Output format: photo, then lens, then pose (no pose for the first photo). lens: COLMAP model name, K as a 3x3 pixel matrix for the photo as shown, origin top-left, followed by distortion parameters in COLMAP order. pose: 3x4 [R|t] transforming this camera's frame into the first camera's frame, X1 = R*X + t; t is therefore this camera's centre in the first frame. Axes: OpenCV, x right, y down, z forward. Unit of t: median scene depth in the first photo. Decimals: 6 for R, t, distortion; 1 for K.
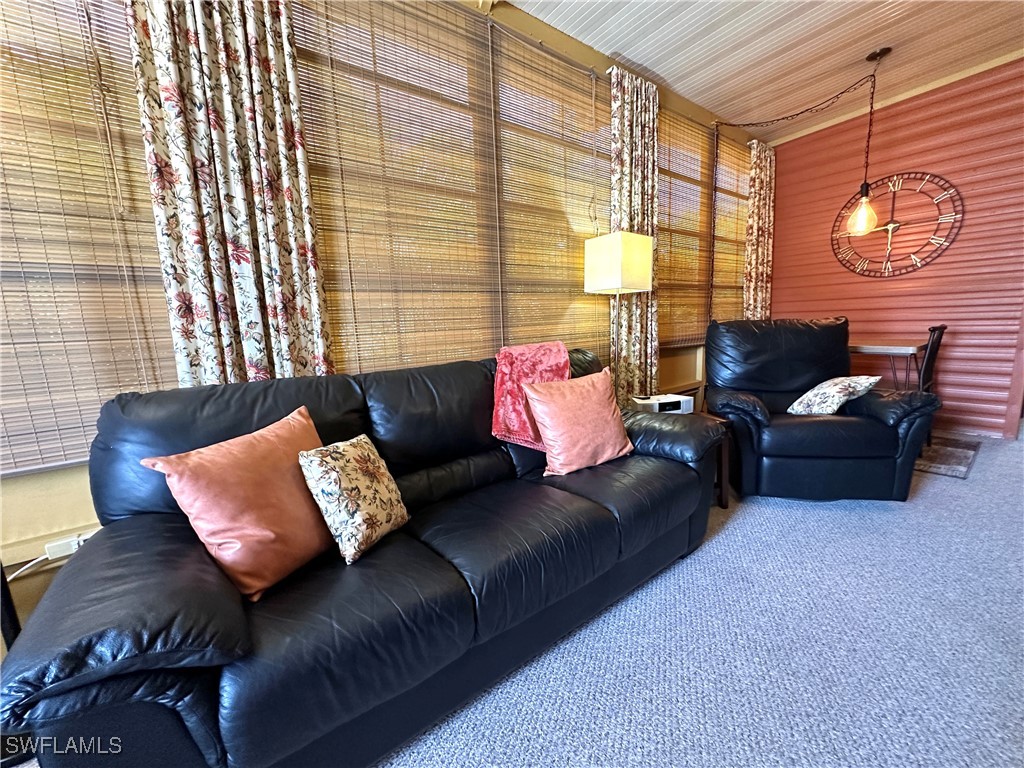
lens RADIAL K [[411.3, 0, 511.7], [0, 411.3, 385.3], [0, 0, 1]] dist [-0.005976, 0.001730]
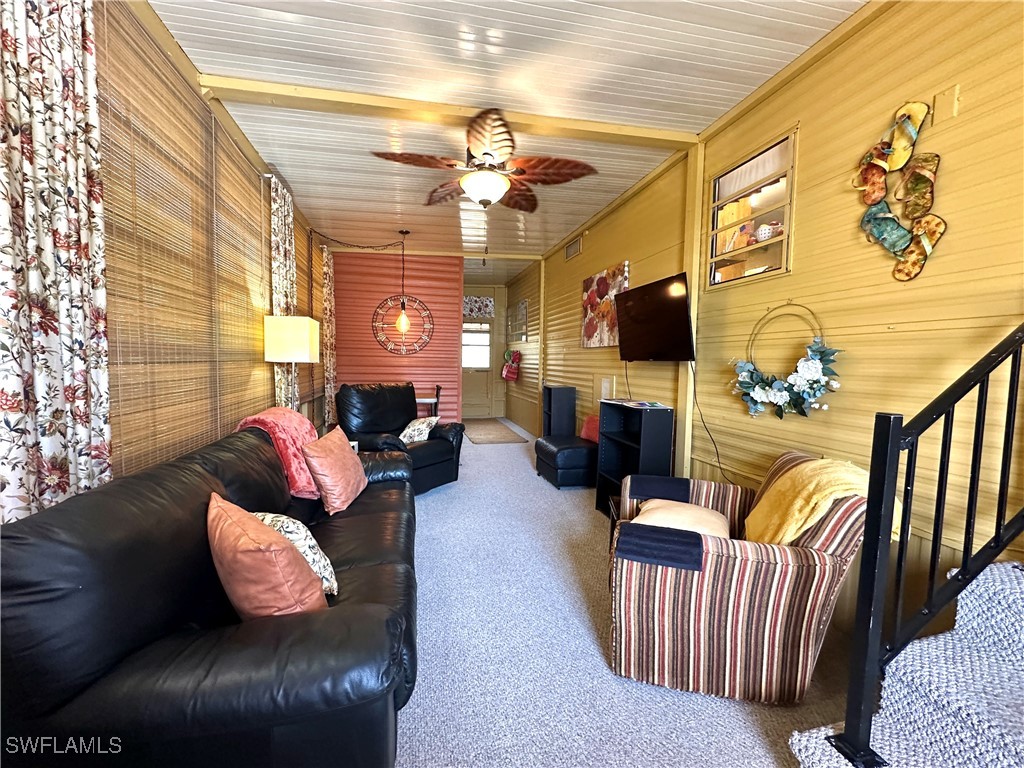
lens RADIAL K [[411.3, 0, 513.5], [0, 411.3, 385.3], [0, 0, 1]] dist [-0.005976, 0.001730]
pose [[0.394275, -0.007318, 0.918963, -0.681311], [0.107538, 0.993466, -0.038228, -0.055118], [-0.912679, 0.113896, 0.392486, -0.047796]]
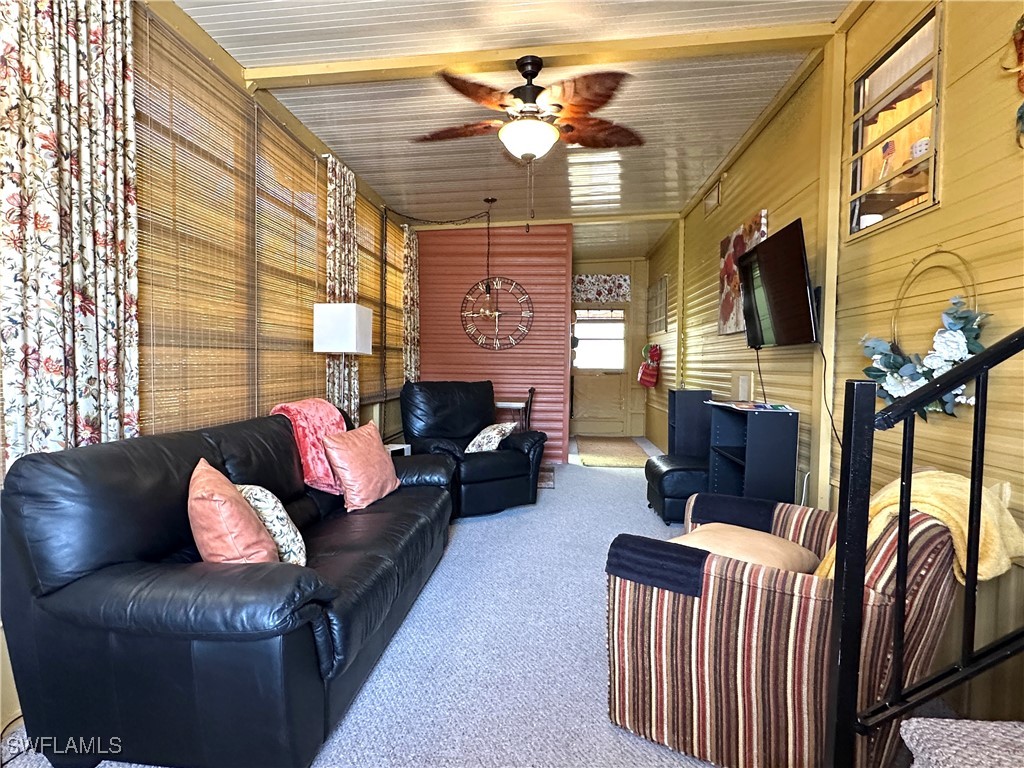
lens RADIAL K [[561.7, 0, 514.0], [0, 561.7, 386.0], [0, 0, 1]] dist [-0.010093, 0.007276]
pose [[0.667041, 0.018665, 0.744787, -0.641189], [0.075980, 0.992770, -0.092927, 0.036805], [-0.741137, 0.118575, 0.660800, -0.366179]]
